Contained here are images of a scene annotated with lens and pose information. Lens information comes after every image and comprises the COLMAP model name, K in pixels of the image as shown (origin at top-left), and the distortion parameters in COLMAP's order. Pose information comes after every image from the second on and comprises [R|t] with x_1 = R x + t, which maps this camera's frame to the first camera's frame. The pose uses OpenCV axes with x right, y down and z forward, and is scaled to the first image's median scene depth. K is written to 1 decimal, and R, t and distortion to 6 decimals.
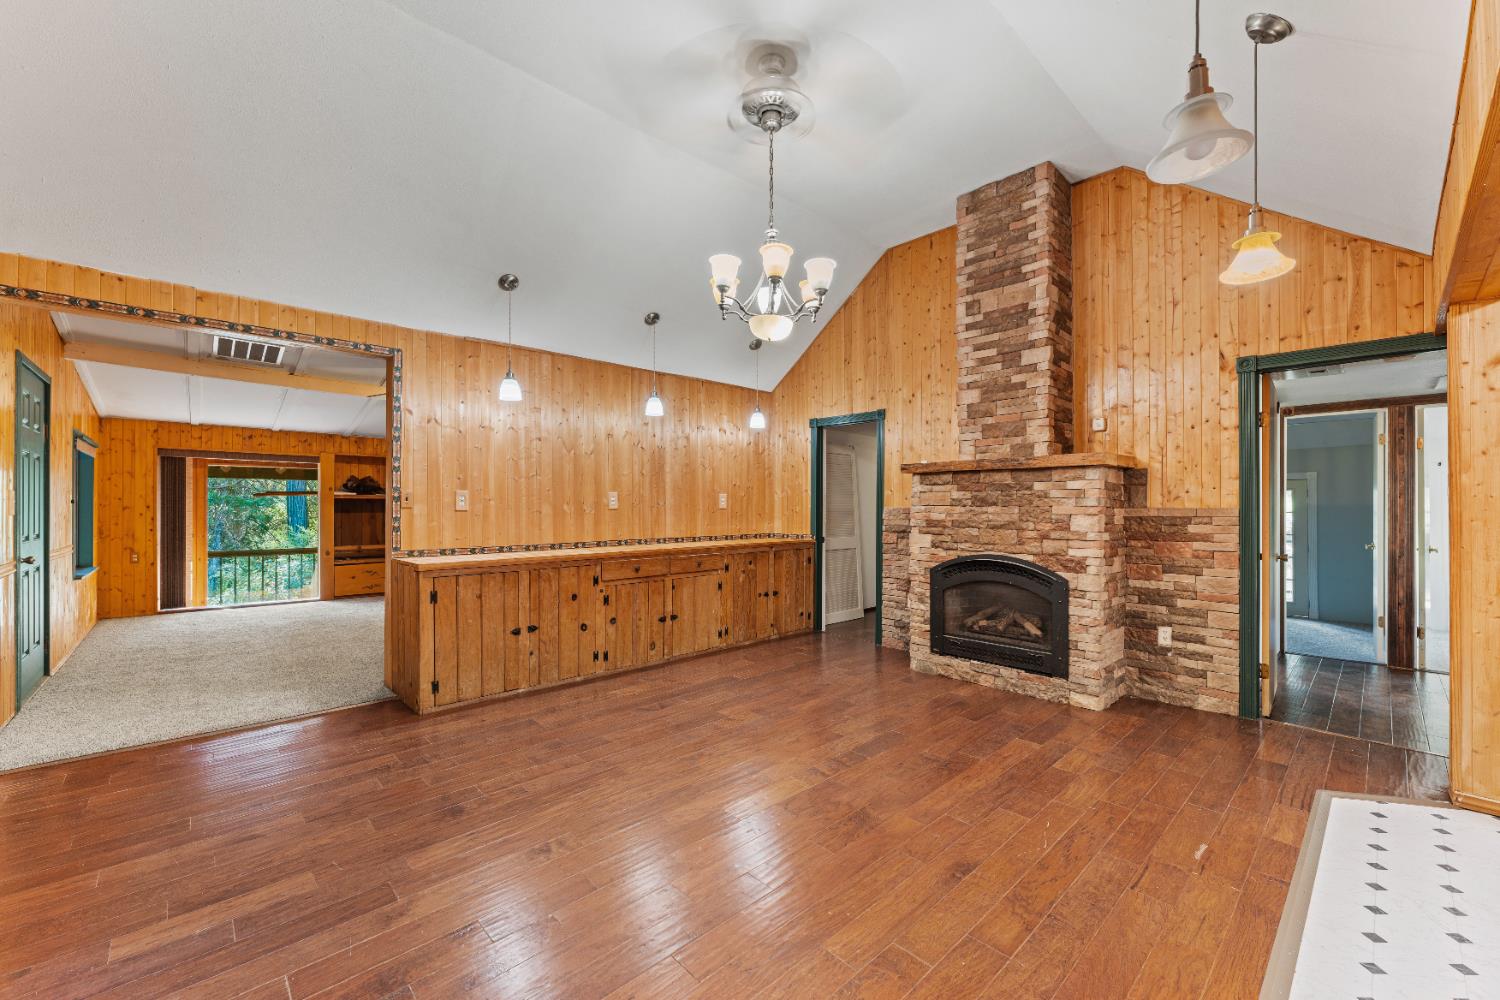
lens RADIAL K [[601.6, 0, 751.0], [0, 601.6, 502.1], [0, 0, 1]] dist [0.000116, -0.000046]
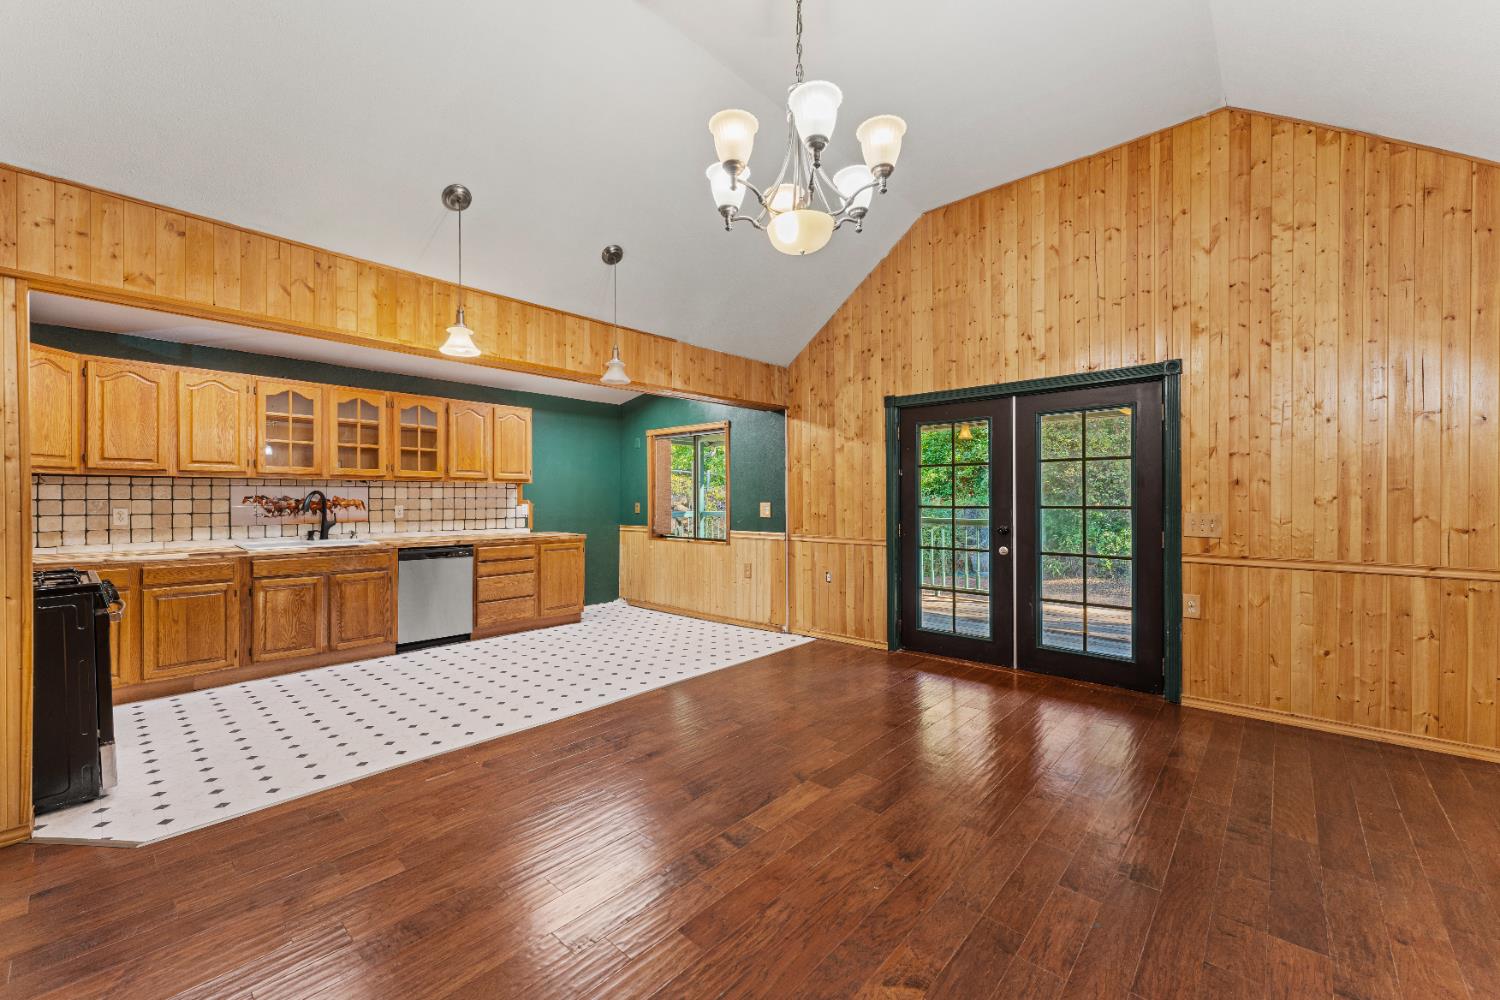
lens RADIAL K [[601.6, 0, 749.8], [0, 601.6, 501.1], [0, 0, 1]] dist [0.000116, -0.000046]
pose [[-0.996421, 0.003179, -0.084466, 0.103937], [0.003089, 0.999995, 0.001196, 0.001423], [0.084469, 0.000931, -0.996426, 1.191641]]
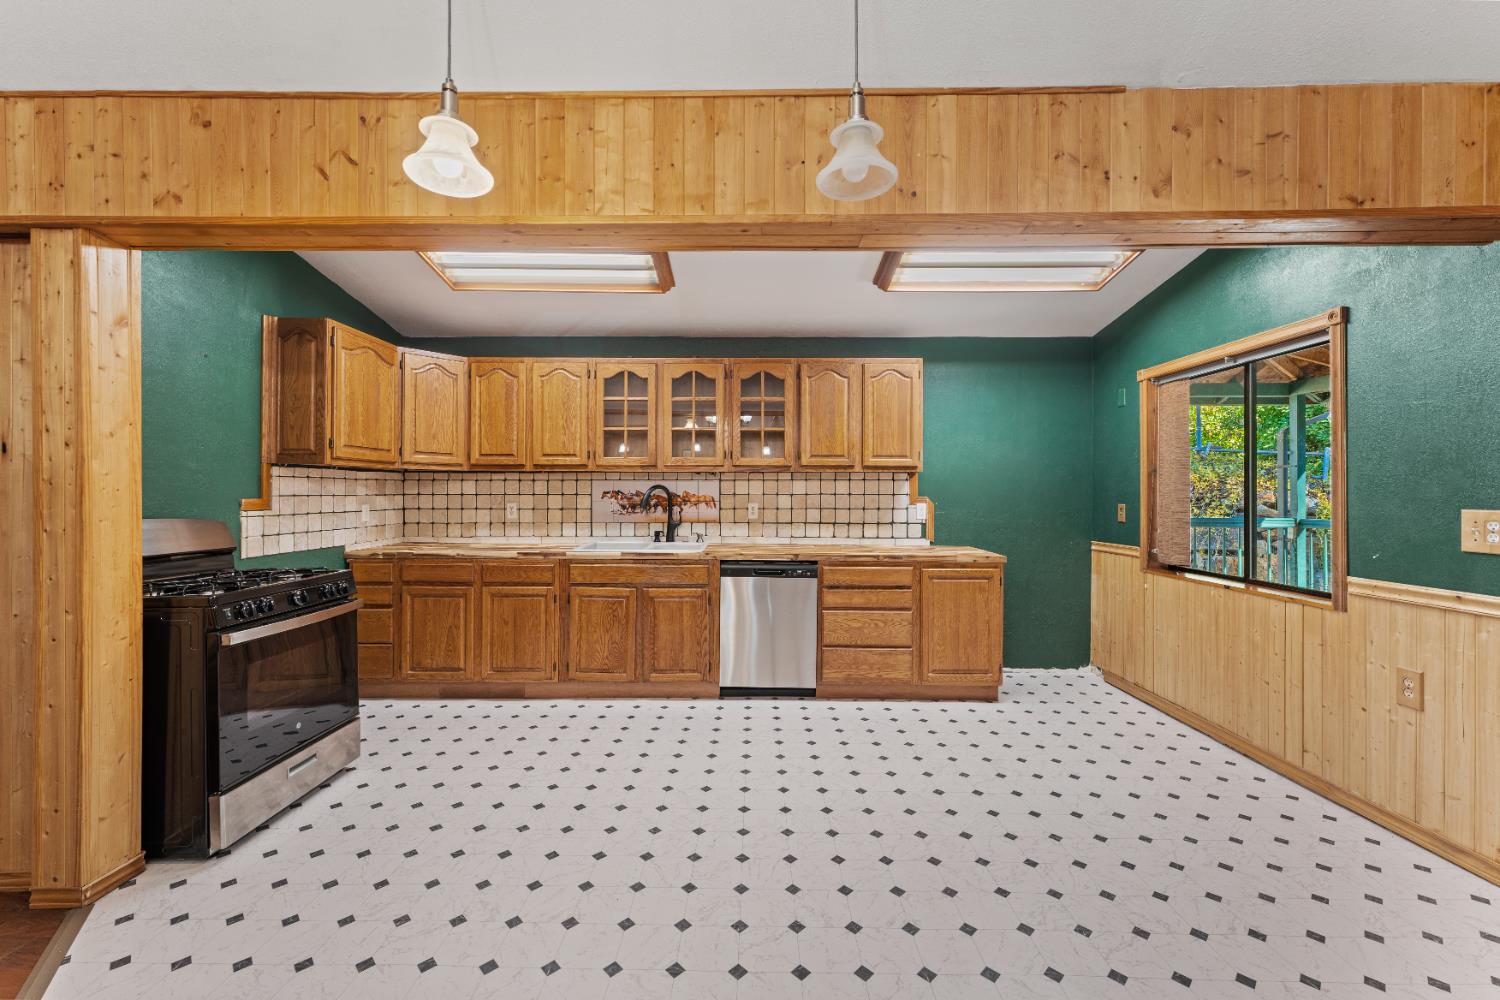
lens RADIAL K [[601.6, 0, 747.6], [0, 601.6, 491.9], [0, 0, 1]] dist [0.000116, -0.000046]
pose [[-0.718477, 0.001557, 0.695549, 0.041070], [-0.003971, 0.999972, -0.006341, -0.002334], [-0.695539, -0.007318, -0.718451, 0.582839]]
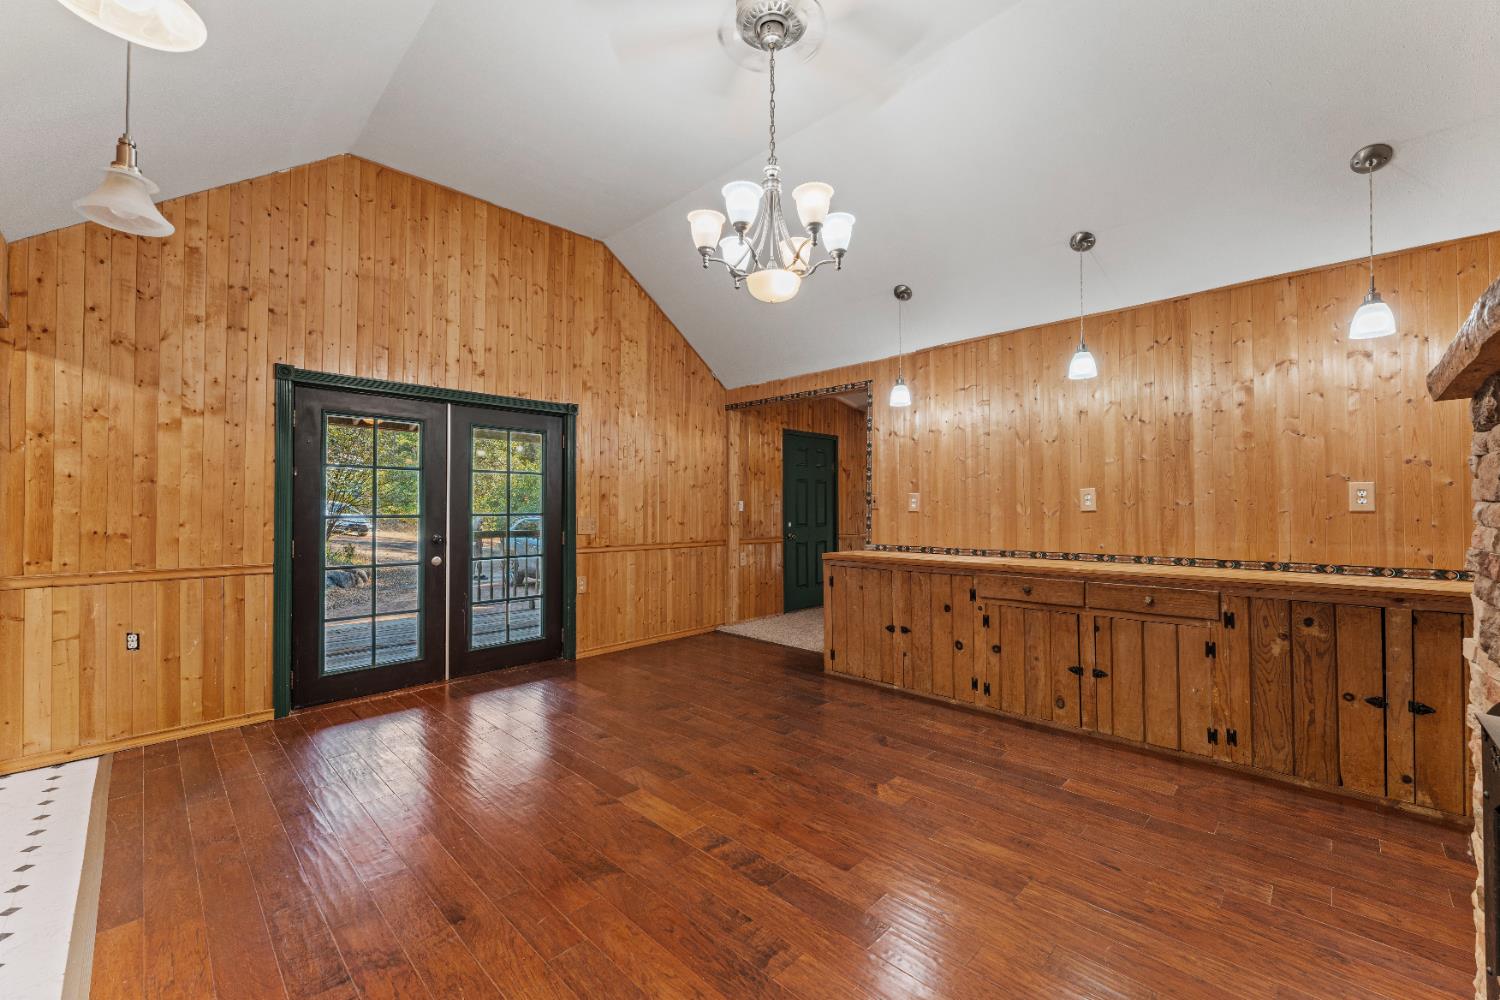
lens RADIAL K [[601.6, 0, 753.9], [0, 601.6, 500.7], [0, 0, 1]] dist [0.000116, -0.000046]
pose [[0.045785, -0.013611, -0.998859, 0.604226], [0.006722, 0.999889, -0.013317, 0.006789], [0.998929, -0.006104, 0.045872, 0.675976]]
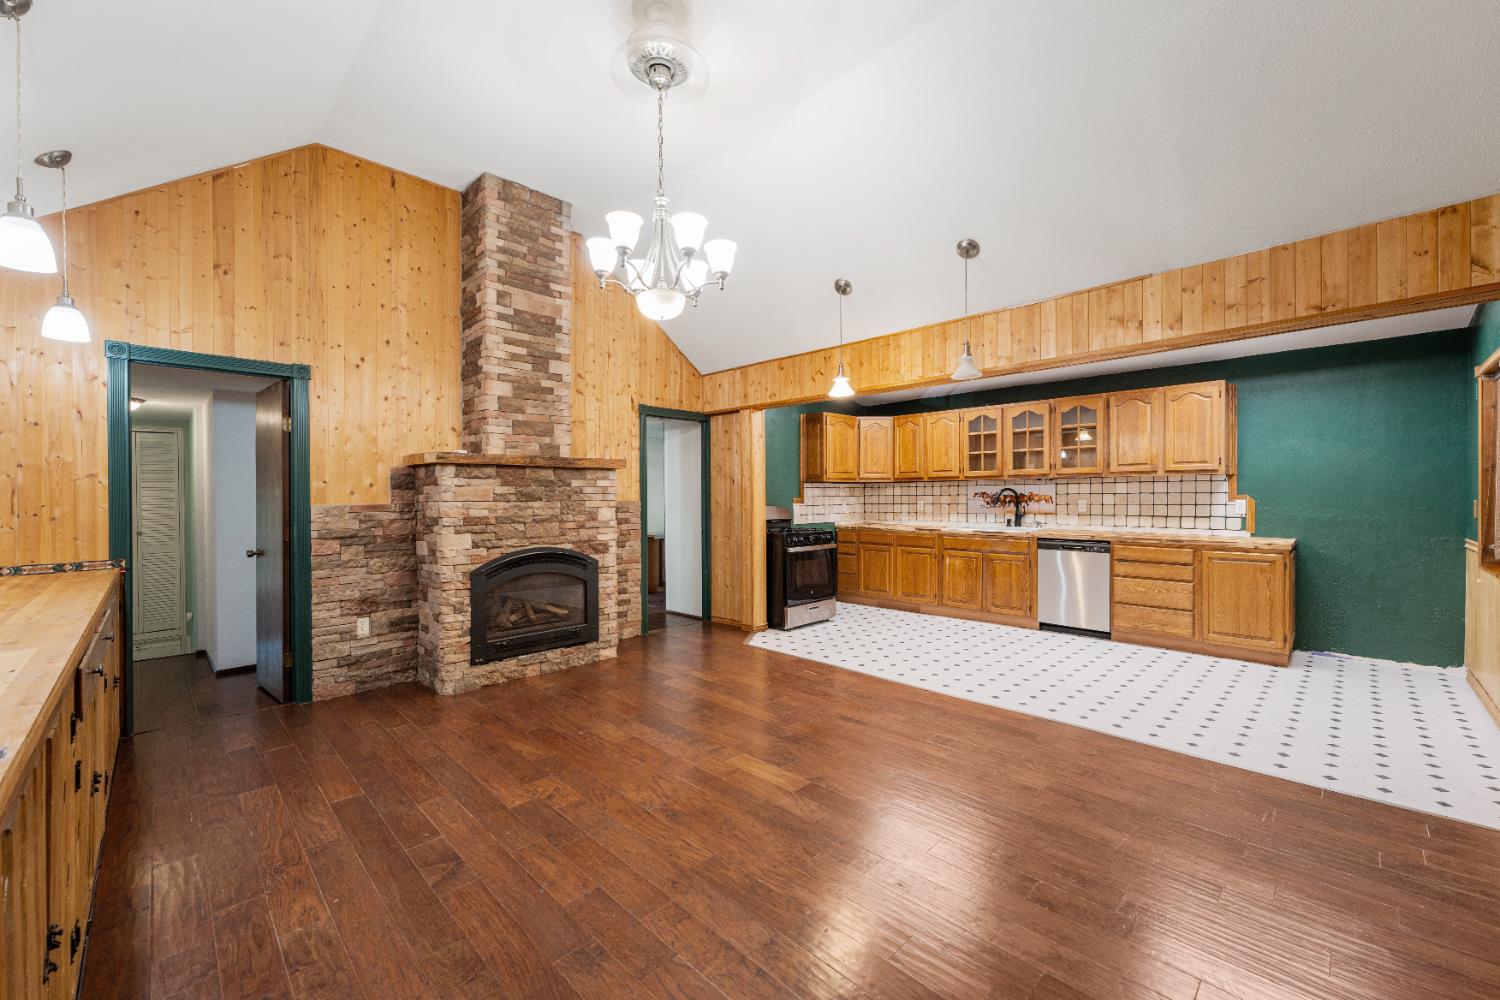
lens RADIAL K [[601.6, 0, 743.3], [0, 601.6, 499.1], [0, 0, 1]] dist [0.000116, -0.000046]
pose [[-0.013452, -0.003907, 0.999902, -0.633877], [0.002412, 0.999989, 0.003940, 0.000026], [-0.999907, 0.002465, -0.013443, 0.643164]]
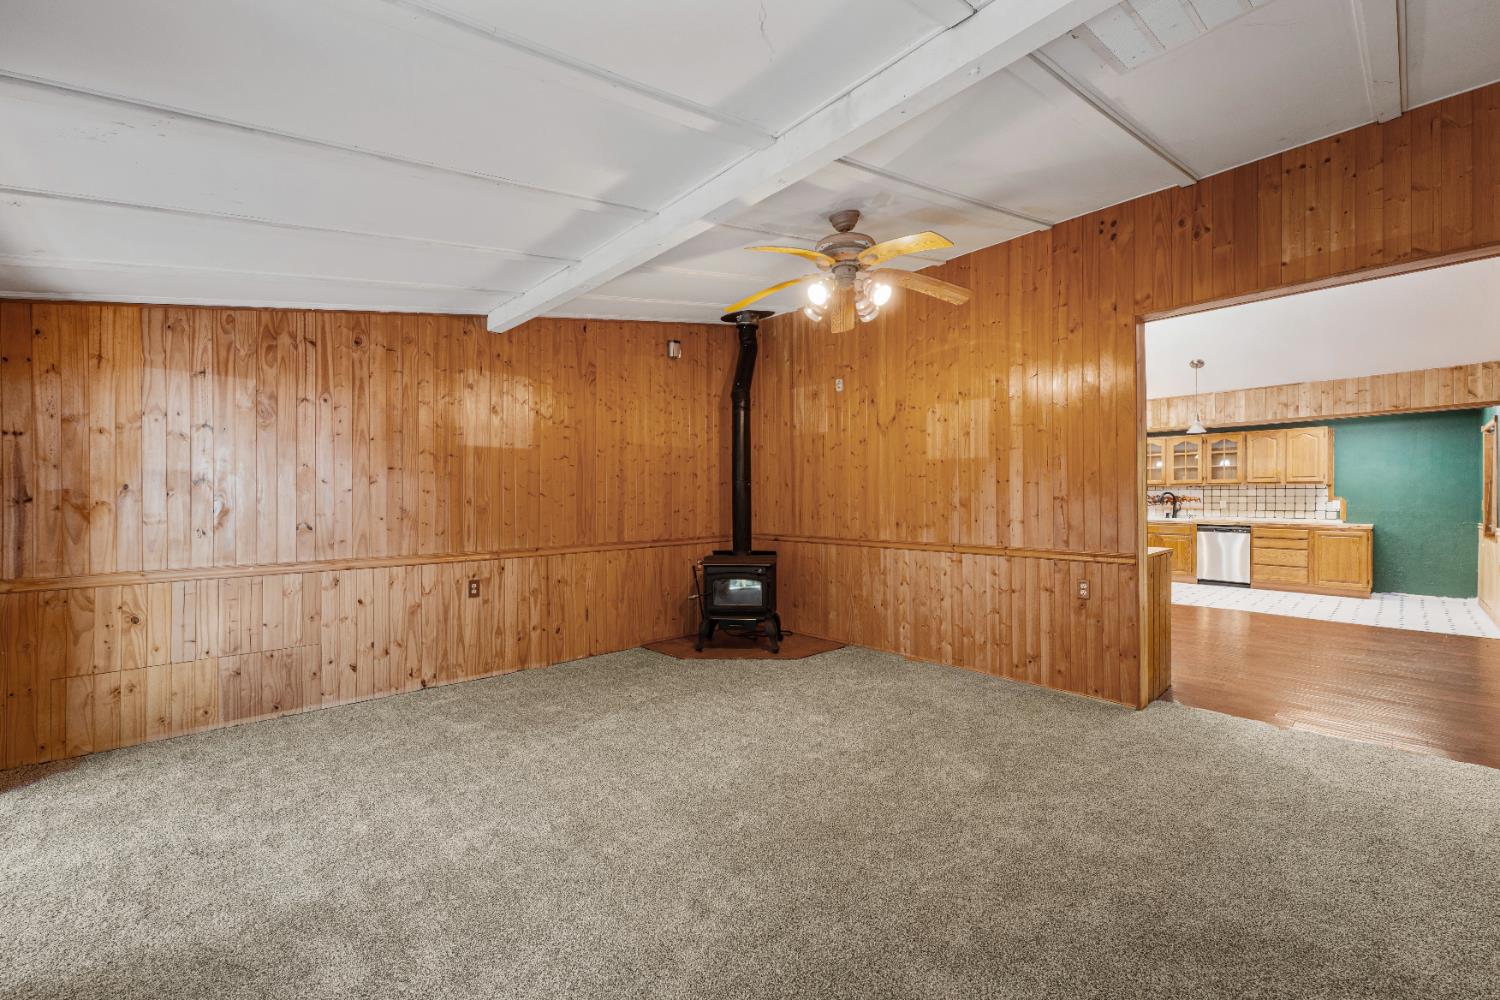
lens RADIAL K [[601.6, 0, 742.2], [0, 601.6, 497.7], [0, 0, 1]] dist [0.000116, -0.000046]
pose [[0.023277, 0.003022, 0.999724, -1.411743], [-0.004672, 0.999985, -0.002914, 0.014613], [-0.999718, -0.004603, 0.023291, 1.485328]]
